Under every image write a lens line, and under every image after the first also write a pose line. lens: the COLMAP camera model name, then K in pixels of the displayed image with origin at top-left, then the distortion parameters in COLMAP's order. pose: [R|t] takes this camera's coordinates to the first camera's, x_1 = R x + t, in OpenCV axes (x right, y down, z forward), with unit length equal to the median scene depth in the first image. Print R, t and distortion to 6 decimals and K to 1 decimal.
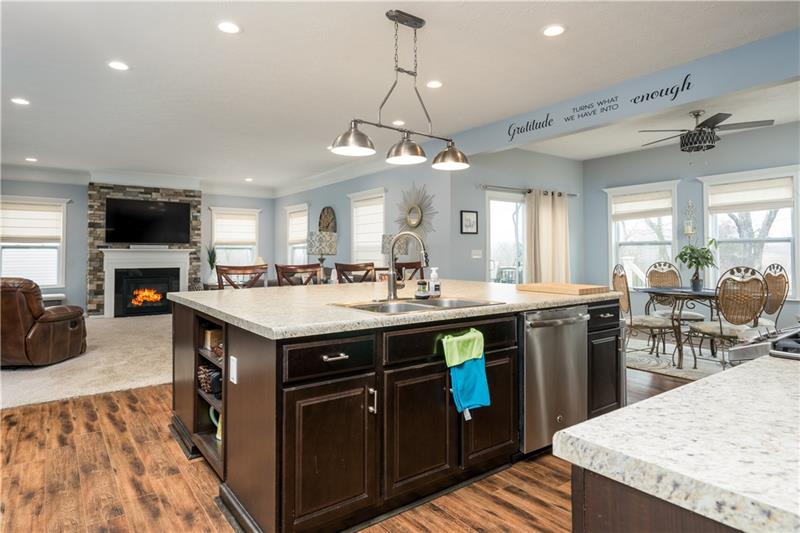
lens RADIAL K [[470.6, 0, 394.5], [0, 470.6, 243.4], [0, 0, 1]] dist [0.009925, 0.000674]
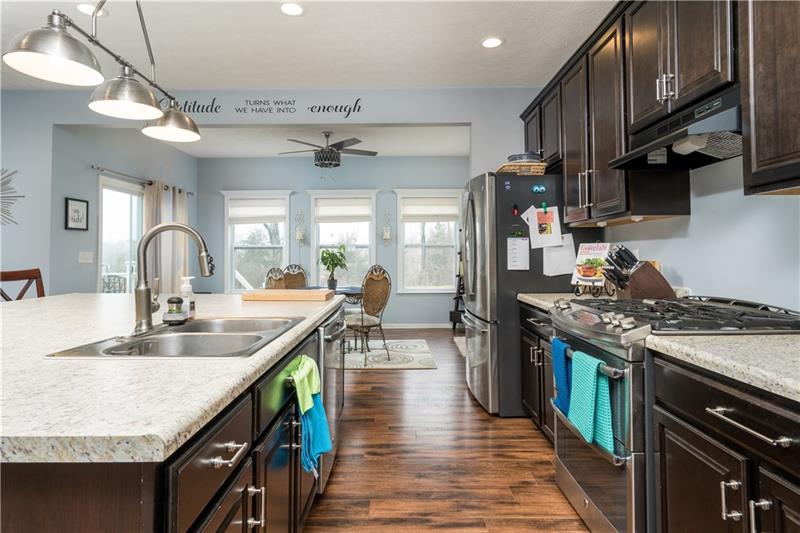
lens RADIAL K [[462.6, 0, 399.5], [0, 462.6, 245.5], [0, 0, 1]] dist [-0.000115, -0.000323]
pose [[0.589844, 0.020495, 0.807257, -0.195057], [-0.017222, 0.999770, -0.012799, 0.006599], [-0.807334, -0.006353, 0.590061, 0.248012]]
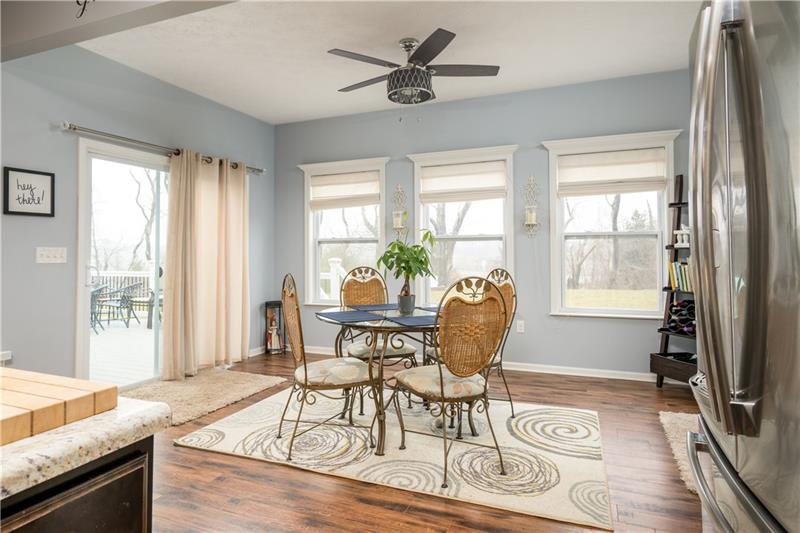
lens RADIAL K [[470.6, 0, 394.5], [0, 470.6, 243.4], [0, 0, 1]] dist [0.009925, 0.000674]
pose [[0.854460, 0.011699, 0.519385, 0.350081], [-0.010721, 0.999931, -0.004885, 0.011917], [-0.519406, -0.001394, 0.854527, 0.552807]]
